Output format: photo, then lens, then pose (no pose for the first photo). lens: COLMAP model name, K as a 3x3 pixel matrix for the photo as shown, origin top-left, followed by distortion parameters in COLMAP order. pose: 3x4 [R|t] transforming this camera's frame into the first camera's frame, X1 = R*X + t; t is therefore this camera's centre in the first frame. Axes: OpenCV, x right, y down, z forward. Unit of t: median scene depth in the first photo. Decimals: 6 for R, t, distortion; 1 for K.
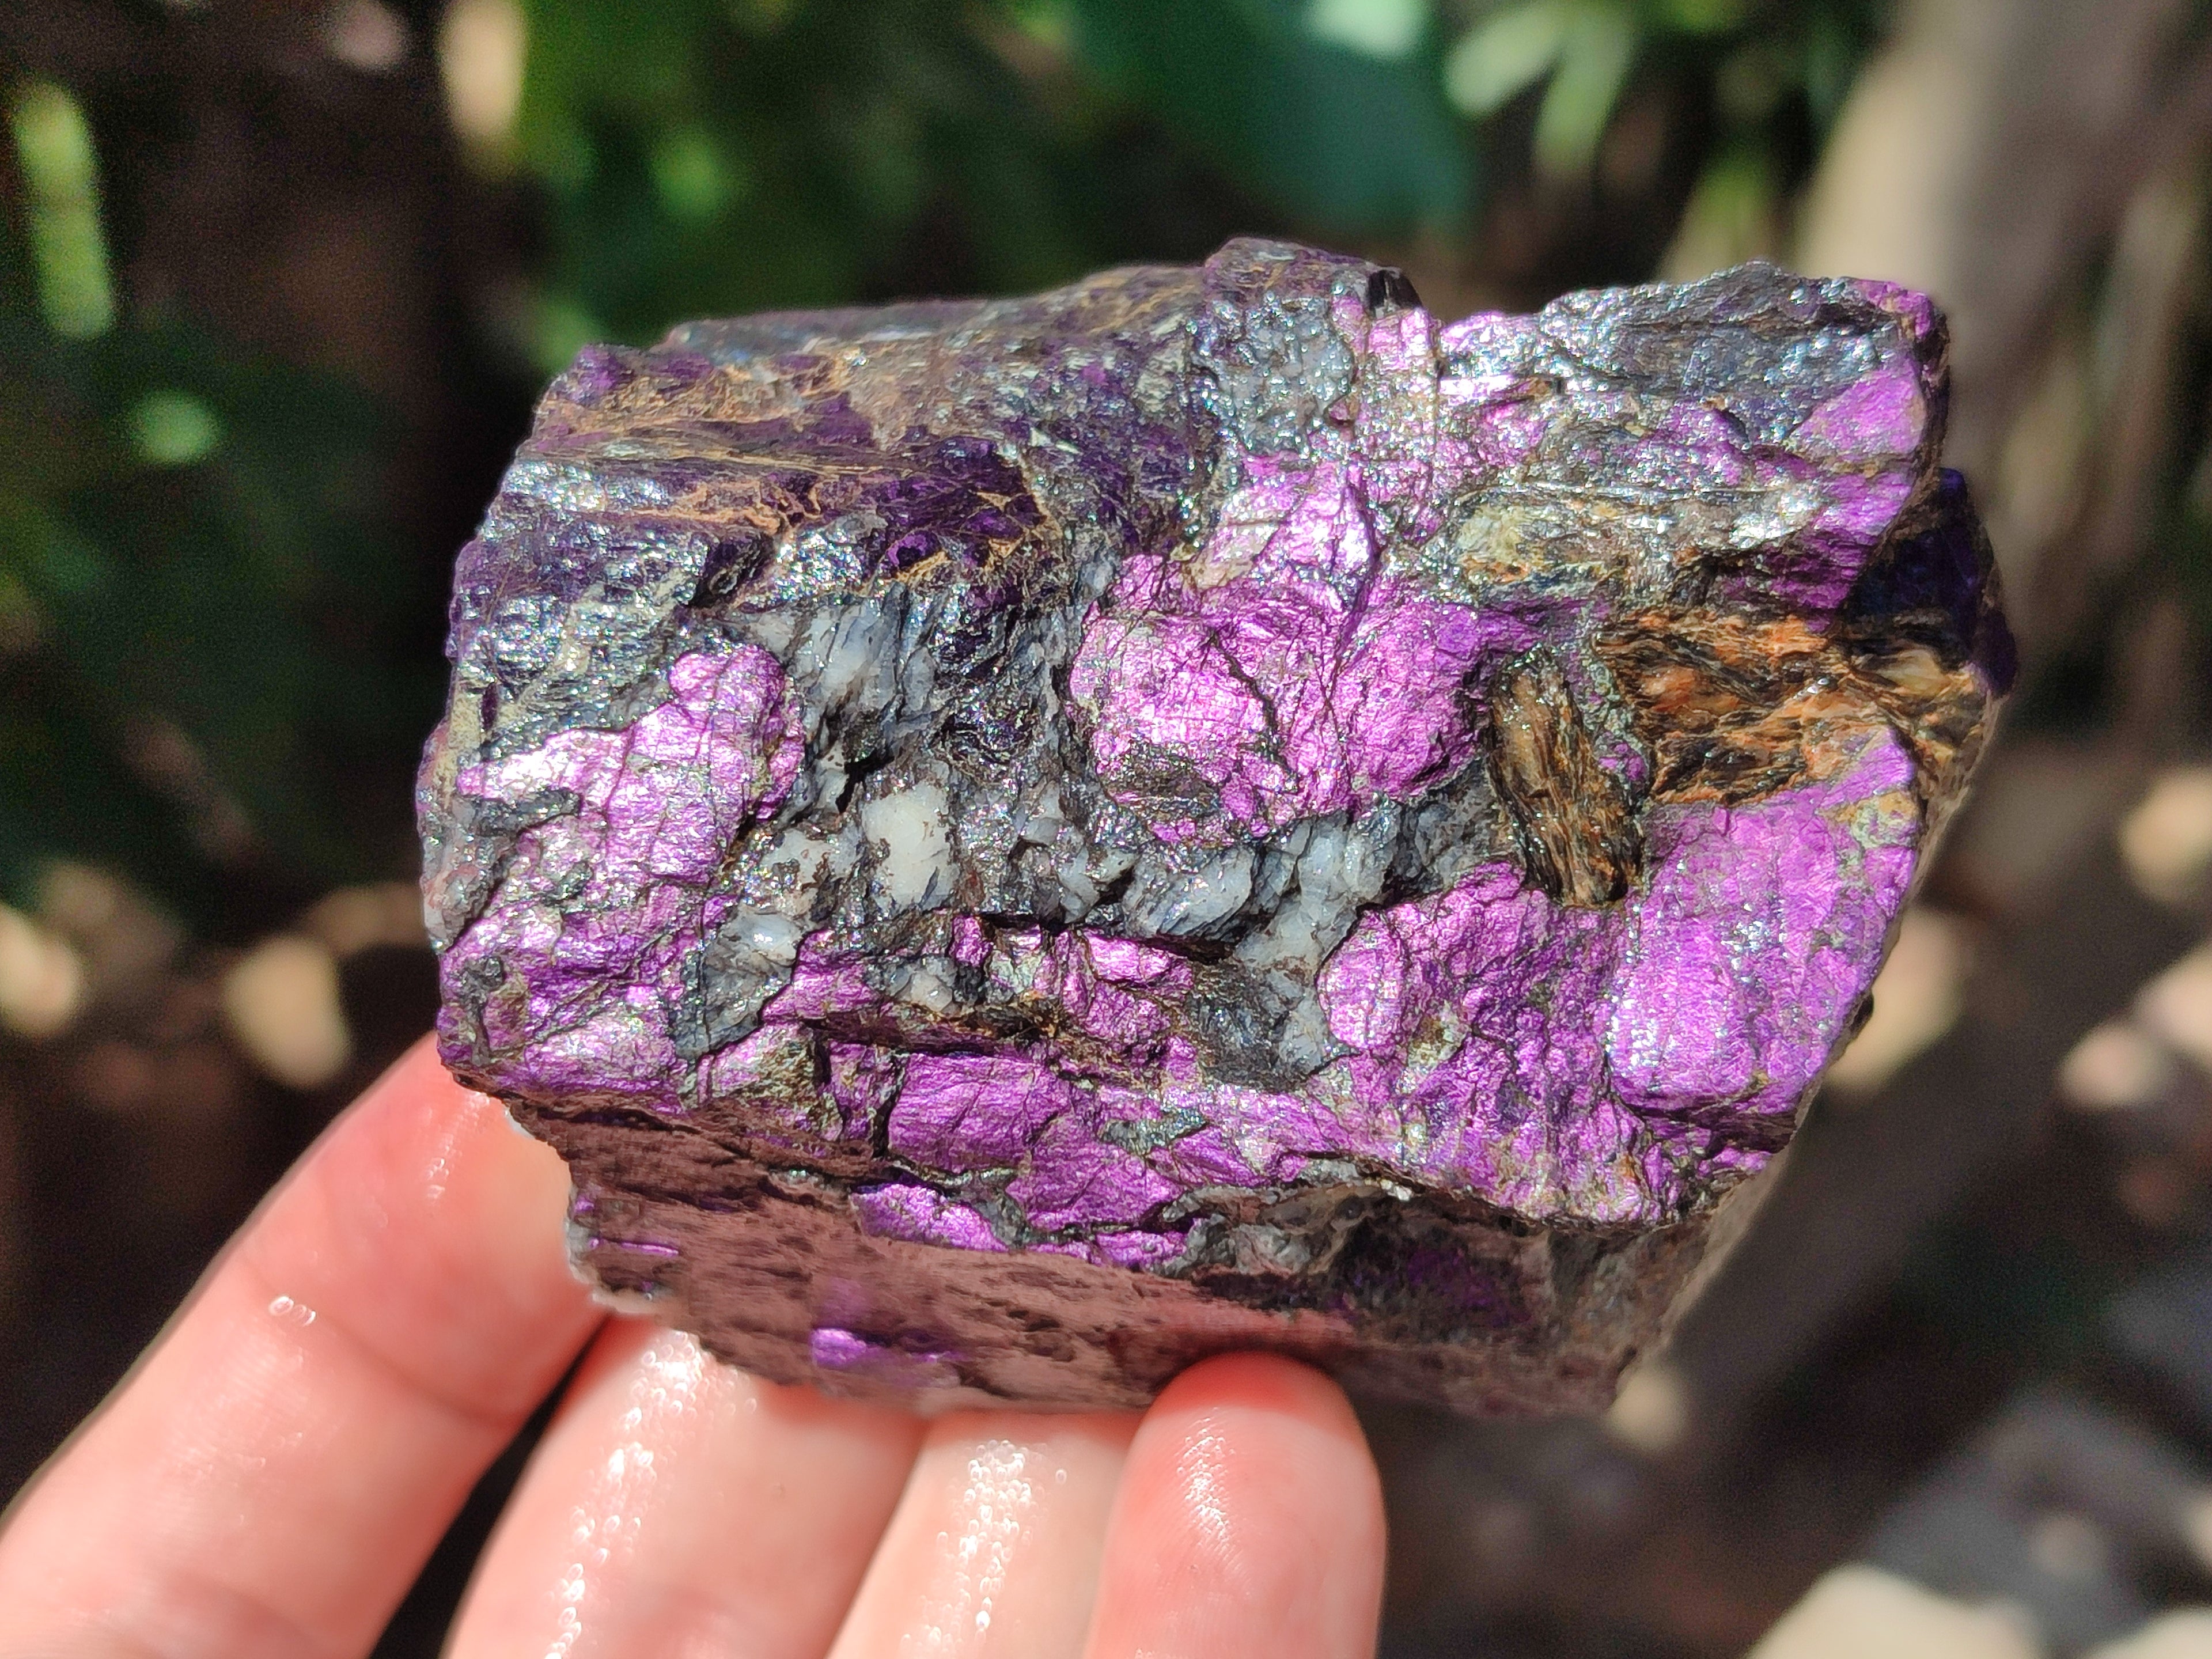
lens RADIAL K [[3305.4, 0, 1087.3], [0, 3305.4, 825.1], [0, 0, 1]] dist [0.427764, -3.465008]
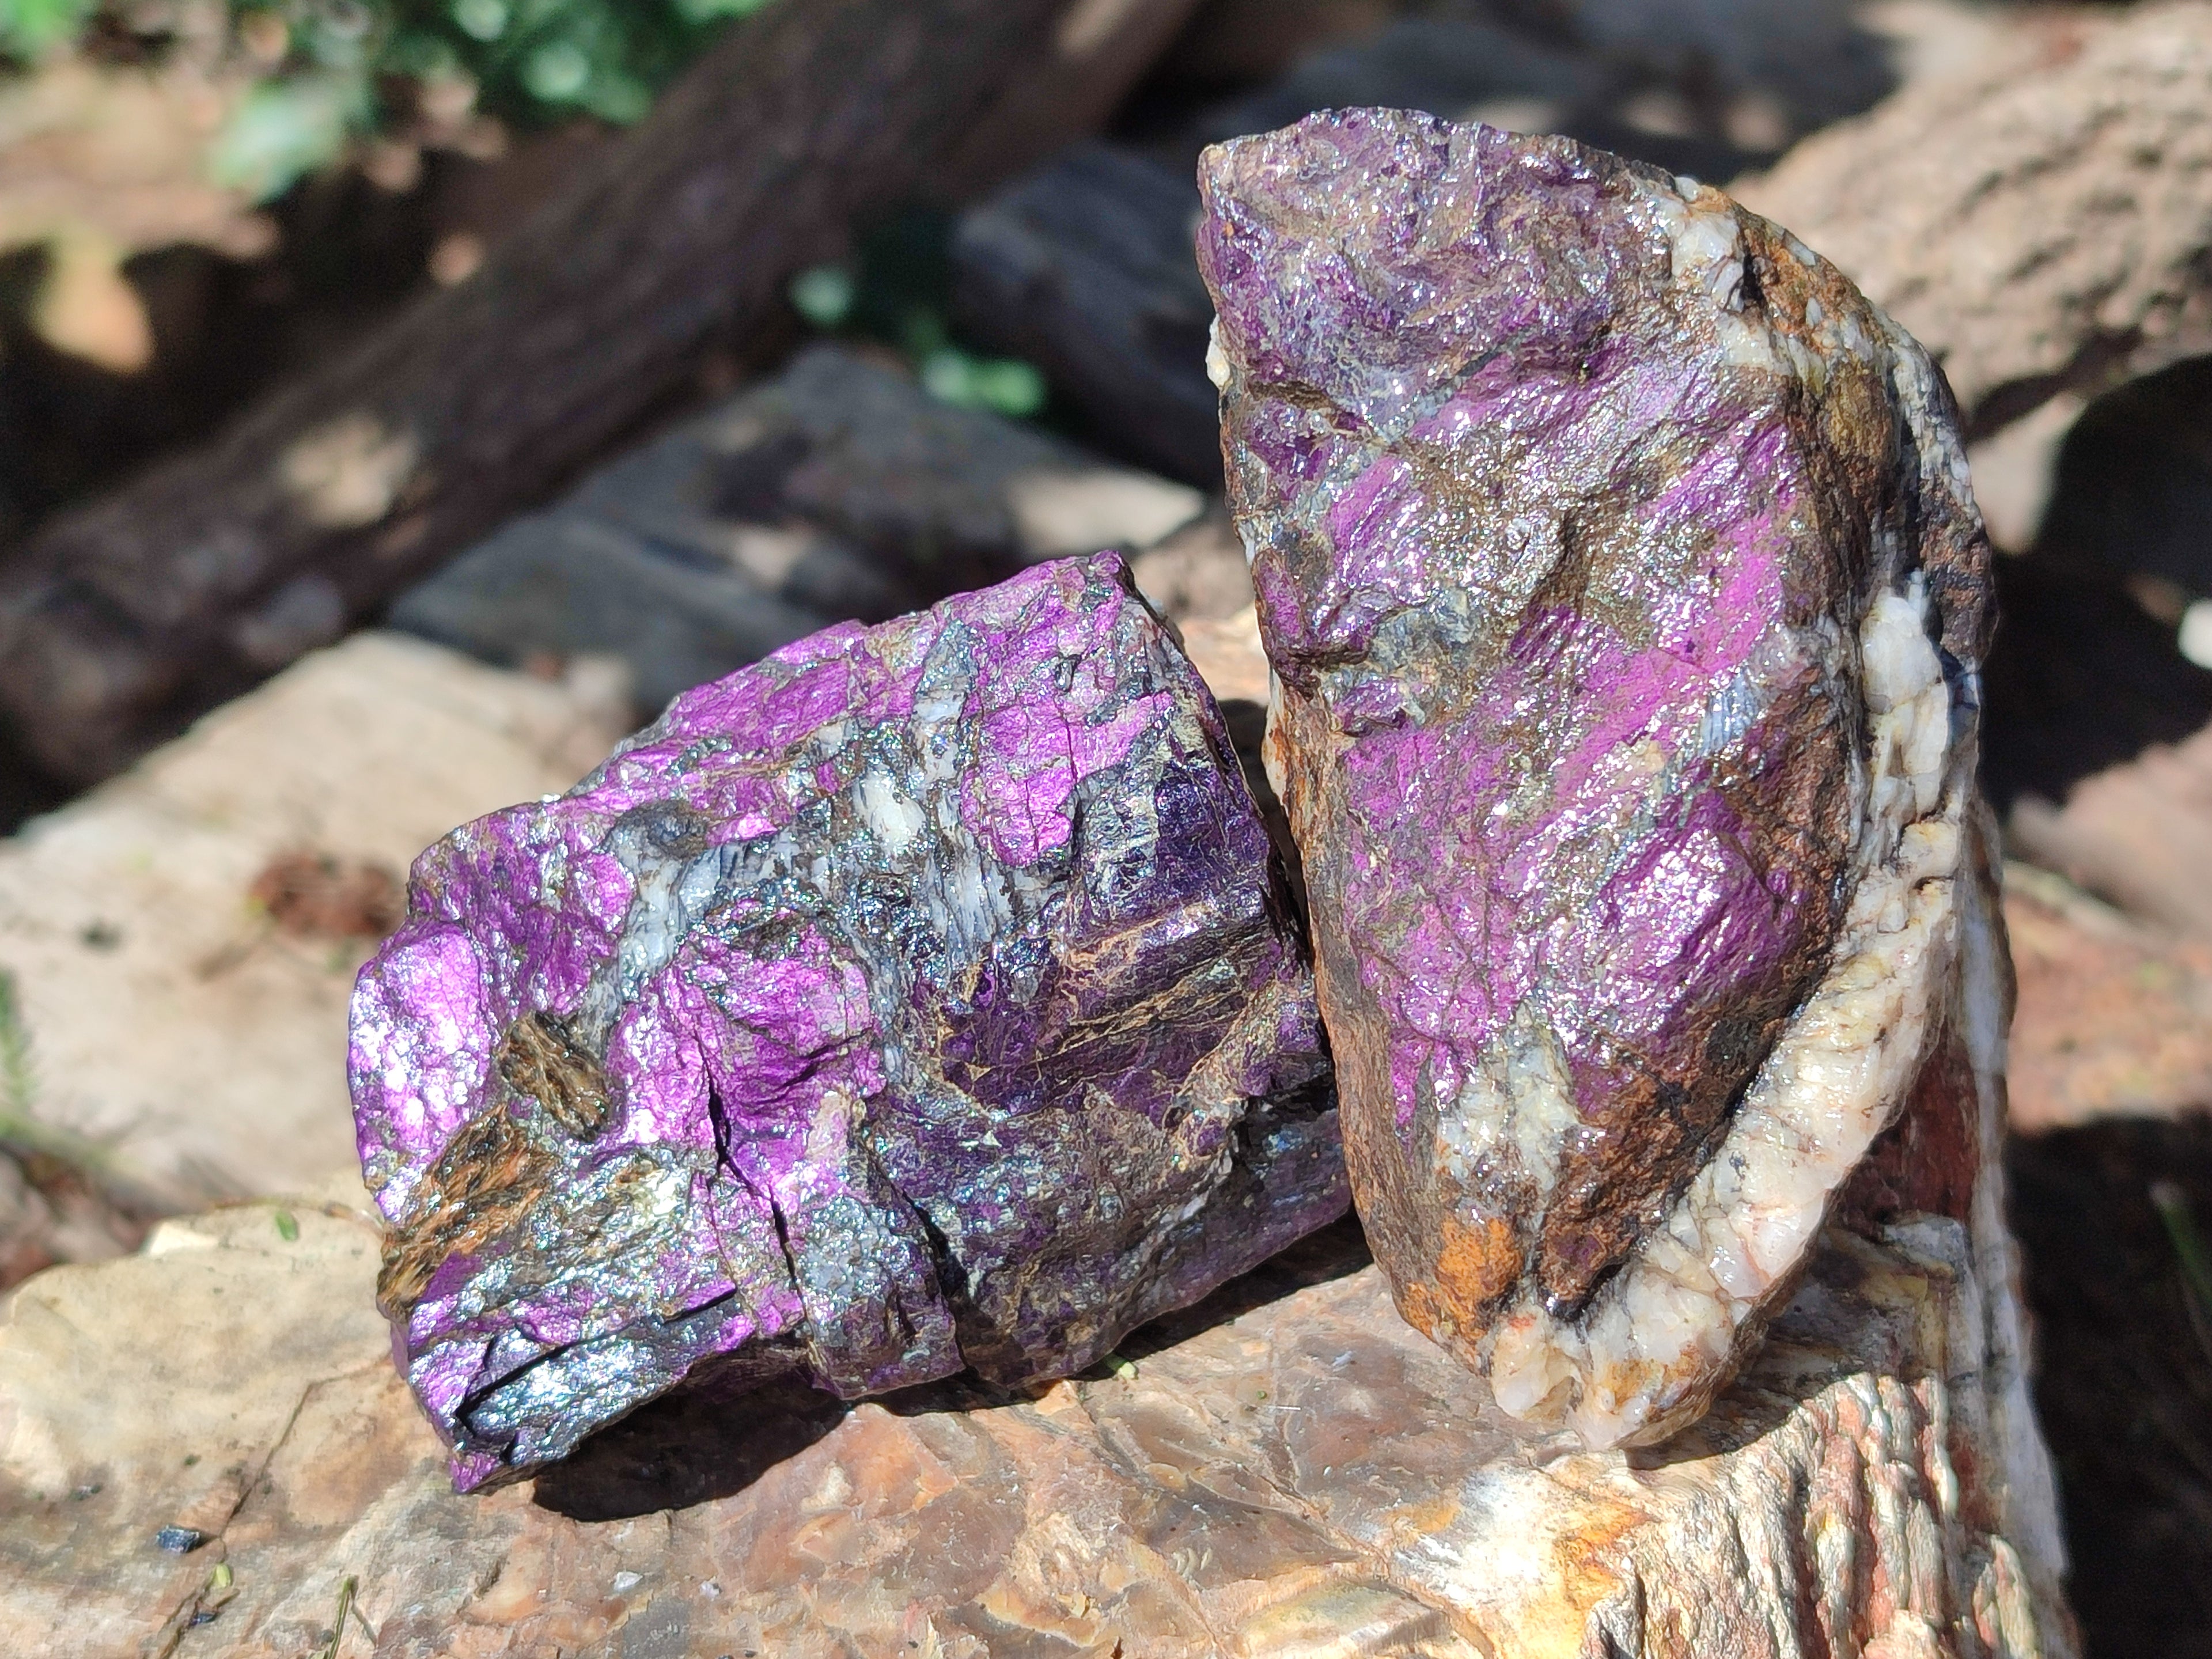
lens RADIAL K [[3305.4, 0, 1087.3], [0, 3305.4, 825.1], [0, 0, 1]] dist [0.427764, -3.465008]
pose [[-0.848352, 0.506169, 0.155213, -0.349858], [-0.388502, -0.794341, 0.467000, -0.713434], [0.359673, 0.335880, 0.870529, -0.256790]]
